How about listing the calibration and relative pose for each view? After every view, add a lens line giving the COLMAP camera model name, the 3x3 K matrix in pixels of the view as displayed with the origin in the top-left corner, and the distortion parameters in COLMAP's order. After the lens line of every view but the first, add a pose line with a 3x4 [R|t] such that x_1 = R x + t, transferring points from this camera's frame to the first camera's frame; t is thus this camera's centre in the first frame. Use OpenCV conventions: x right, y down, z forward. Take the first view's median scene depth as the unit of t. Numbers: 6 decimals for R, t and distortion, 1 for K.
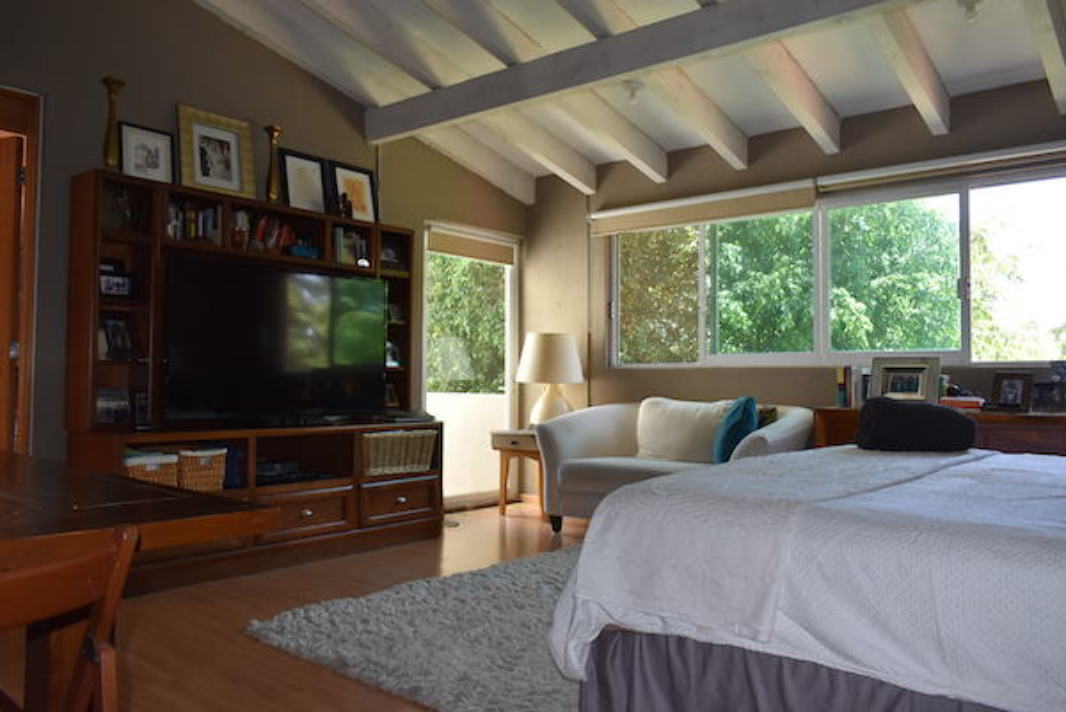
lens RADIAL K [[820.3, 0, 534.0], [0, 820.3, 359.6], [0, 0, 1]] dist [-0.000847, 0.005065]
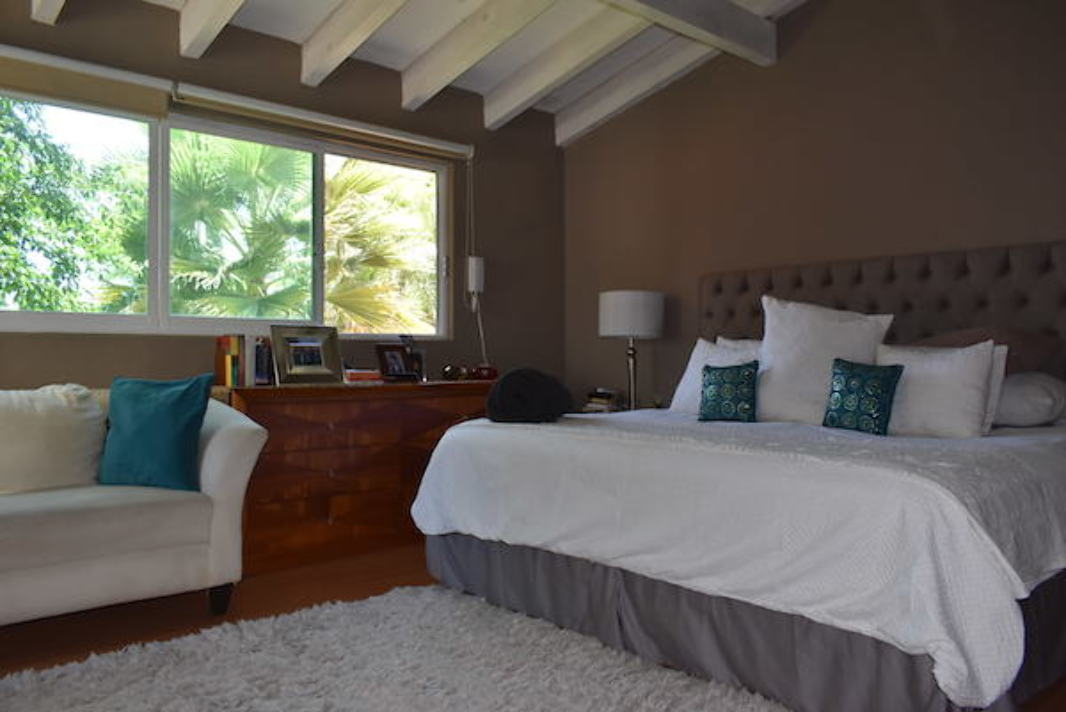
lens RADIAL K [[820.3, 0, 533.5], [0, 820.3, 354.7], [0, 0, 1]] dist [-0.000847, 0.005065]
pose [[0.104727, -0.005539, 0.994486, -0.796832], [-0.024699, 0.999662, 0.008169, 0.028003], [-0.994194, -0.025419, 0.104555, 1.270038]]
